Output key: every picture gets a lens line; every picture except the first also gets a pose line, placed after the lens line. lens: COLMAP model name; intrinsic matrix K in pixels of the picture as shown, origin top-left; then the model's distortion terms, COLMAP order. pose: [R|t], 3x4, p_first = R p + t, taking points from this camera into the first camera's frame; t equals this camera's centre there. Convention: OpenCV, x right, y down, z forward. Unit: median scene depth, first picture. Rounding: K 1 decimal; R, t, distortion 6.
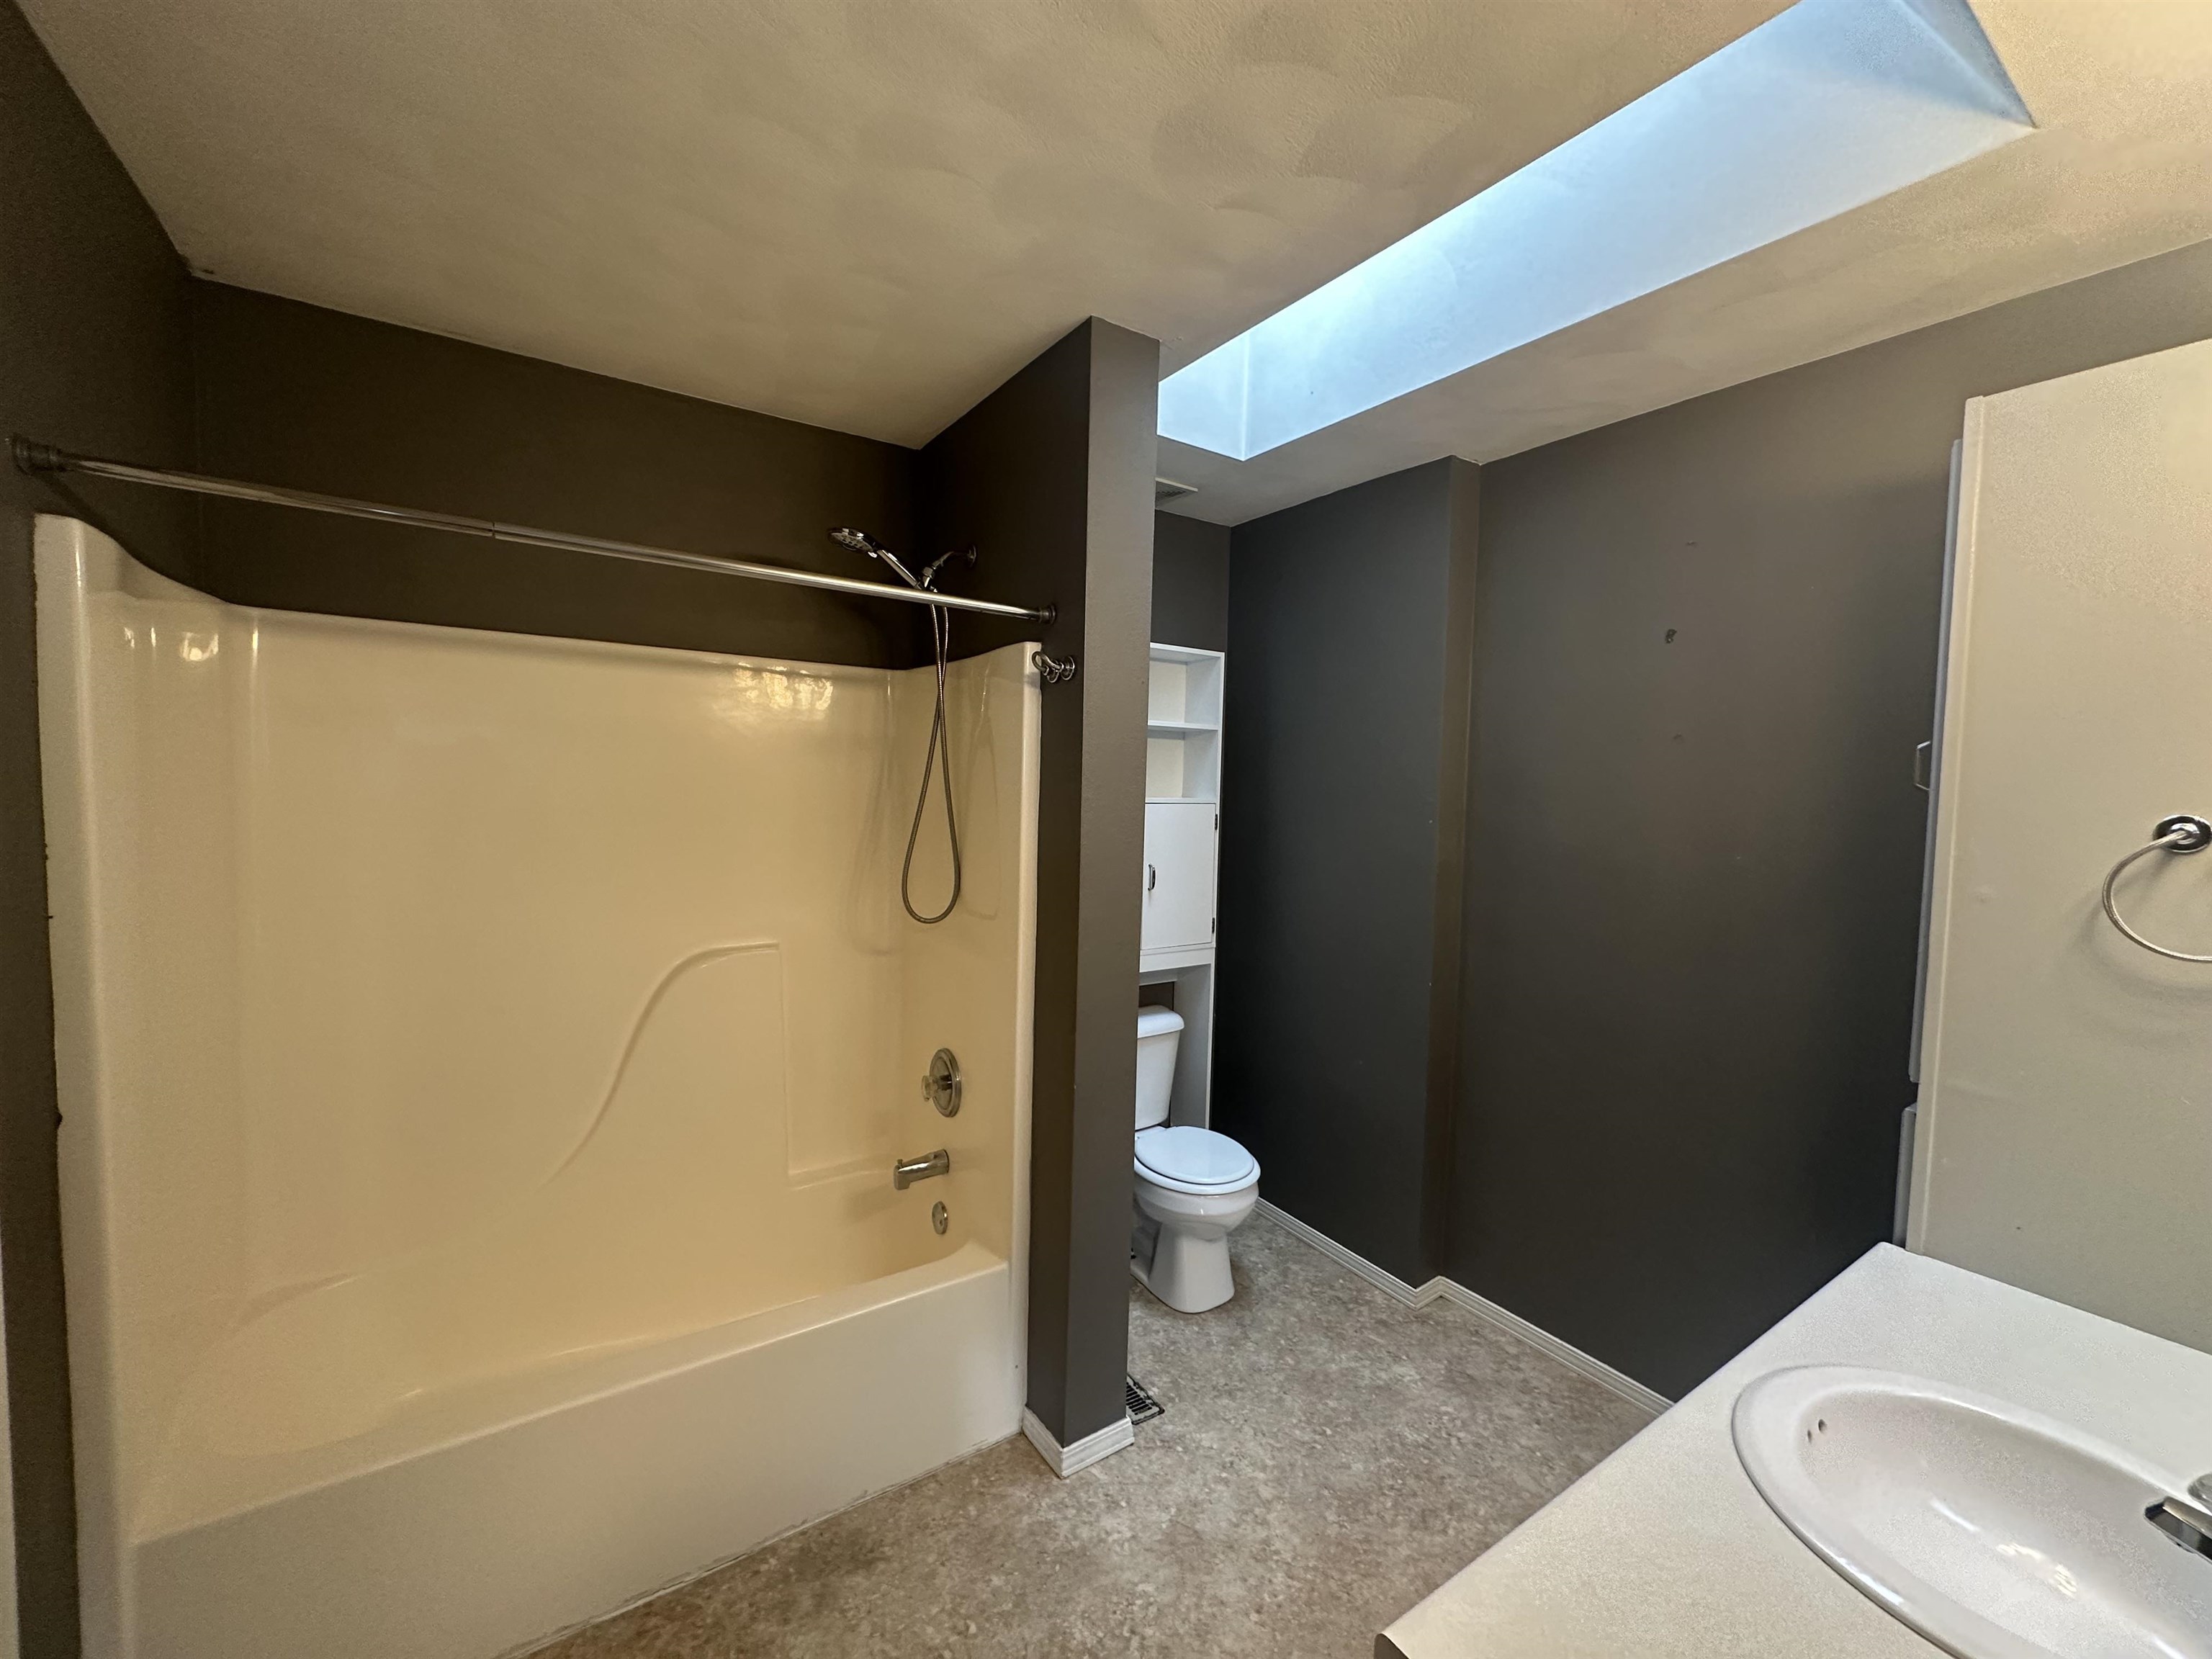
lens RADIAL K [[881.4, 0, 1107.1], [0, 881.4, 829.8], [0, 0, 1]] dist [-0.001832, -0.000217]
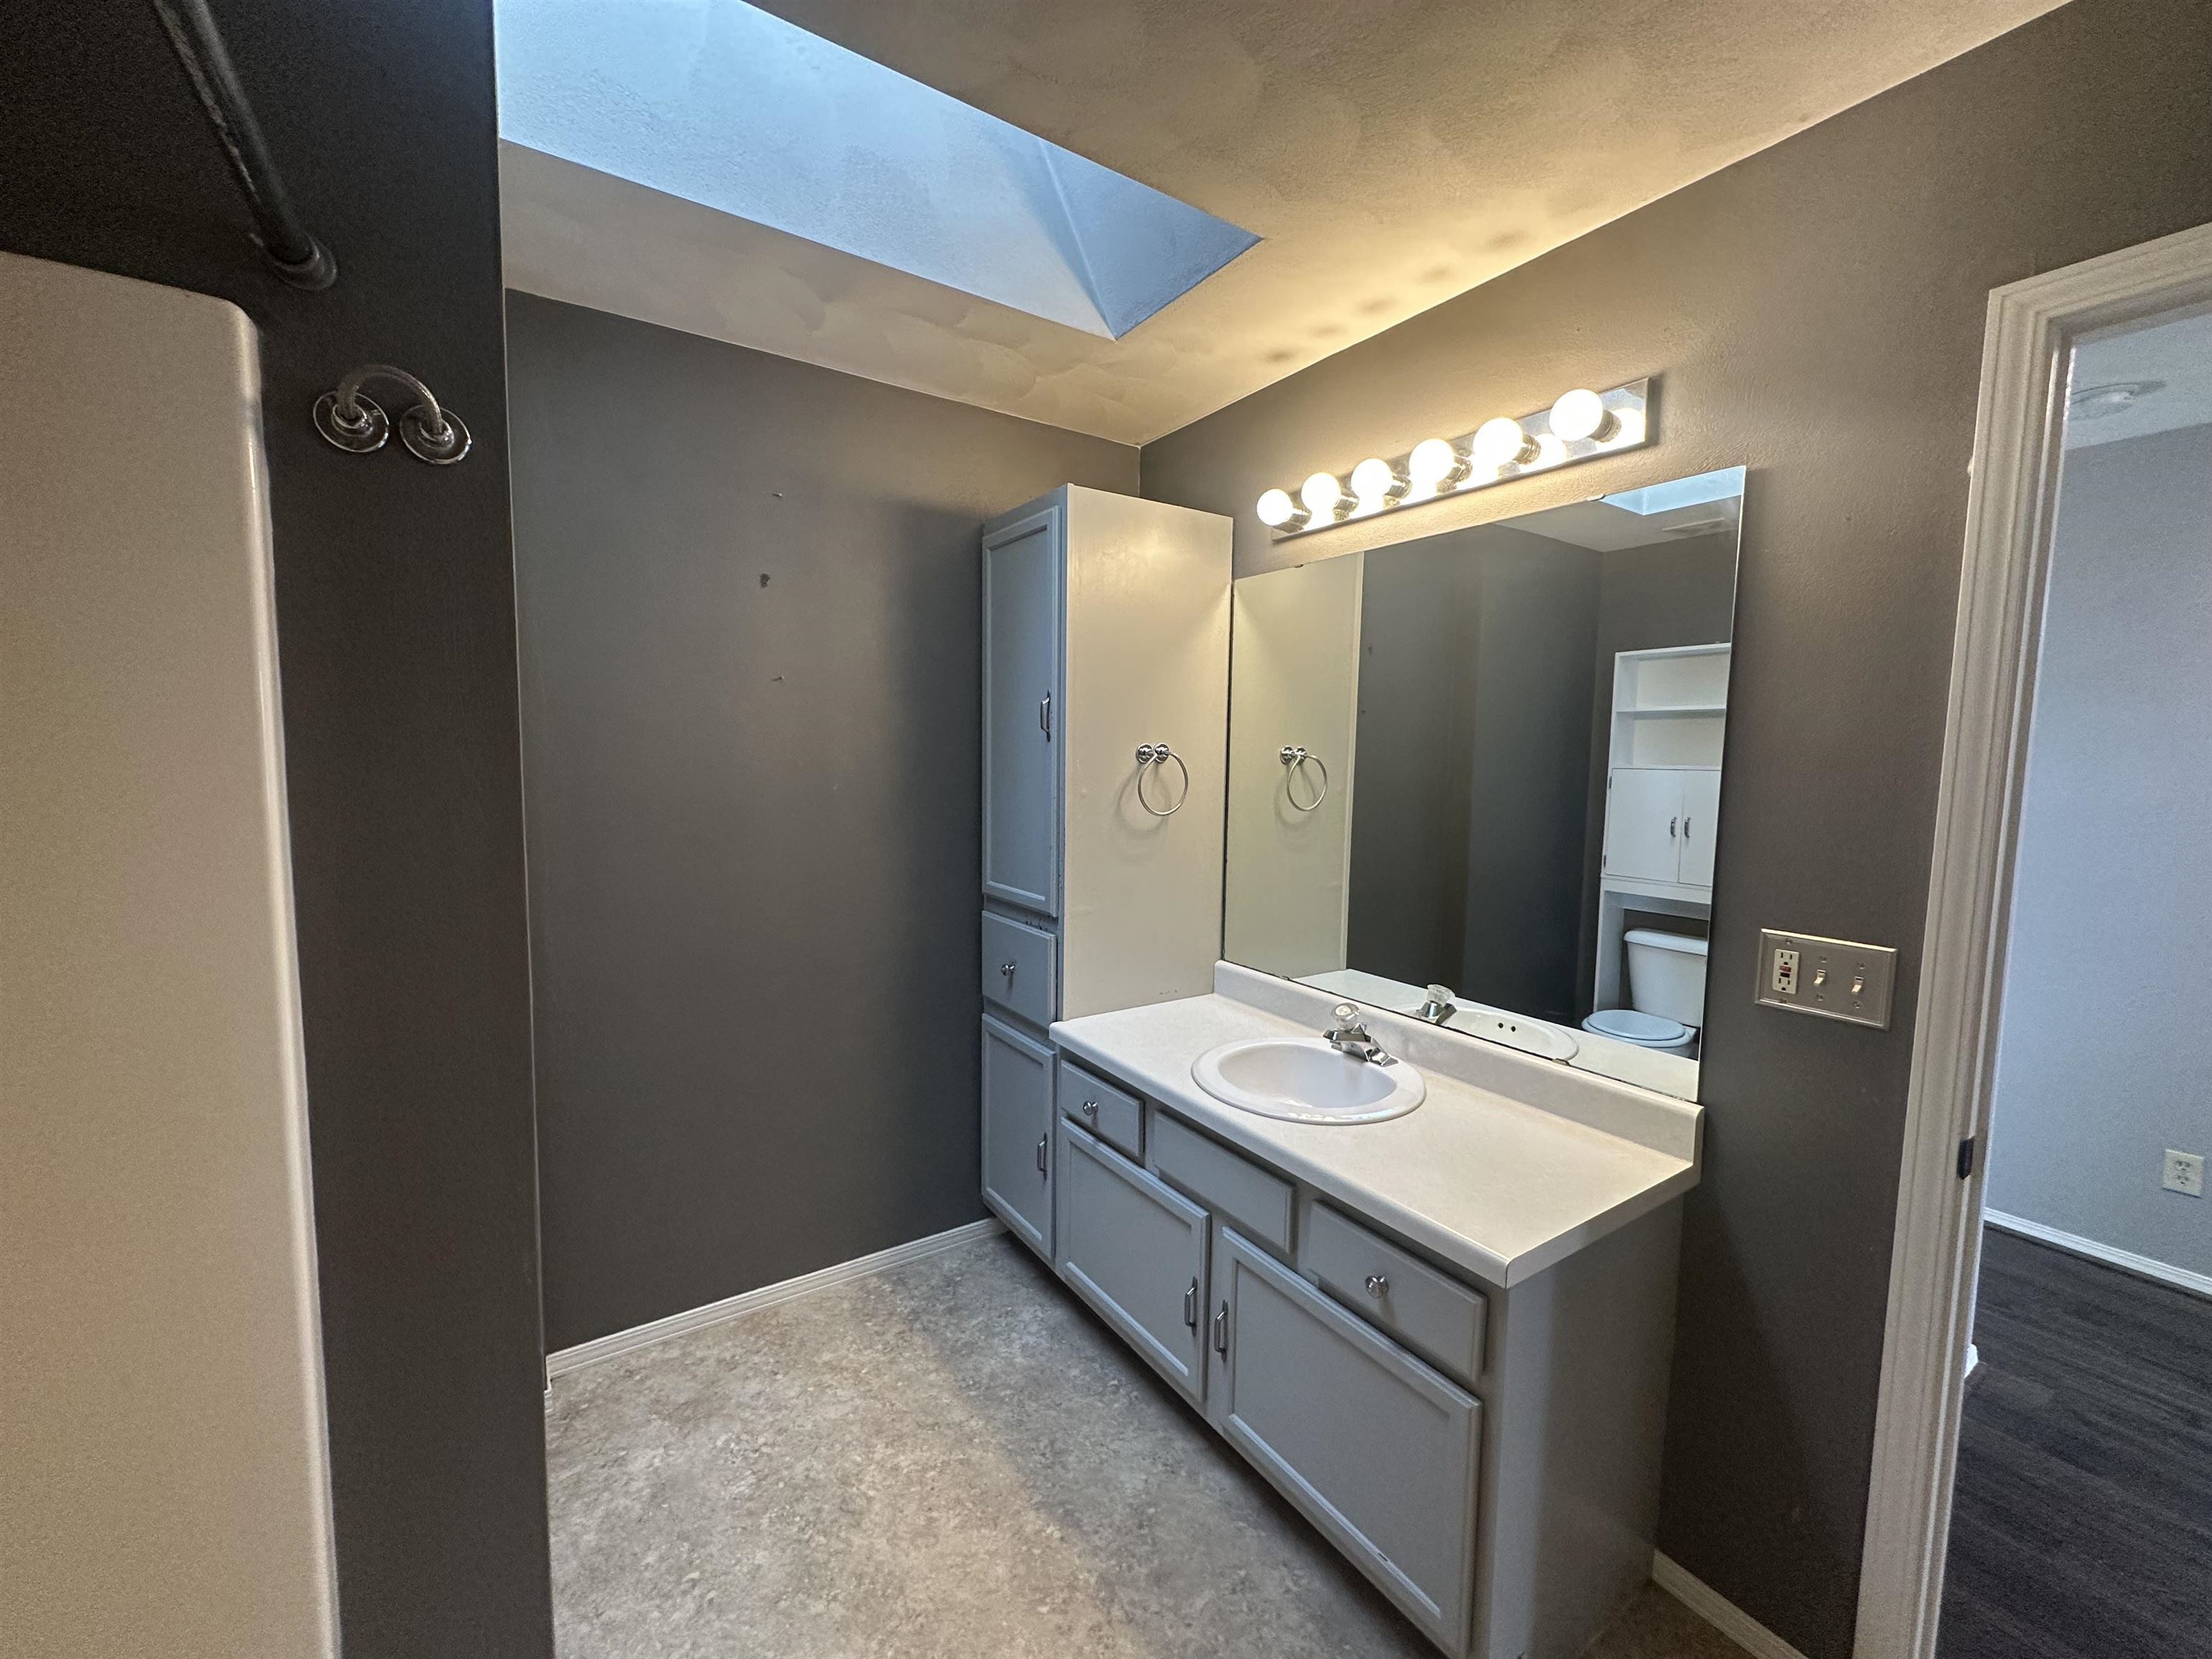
lens RADIAL K [[881.4, 0, 1105.8], [0, 881.4, 829.0], [0, 0, 1]] dist [-0.001832, -0.000217]
pose [[-0.001050, -0.111655, 0.993746, -0.435442], [0.040086, 0.992944, 0.111607, -0.028977], [-0.999196, 0.039952, 0.003433, 0.618033]]
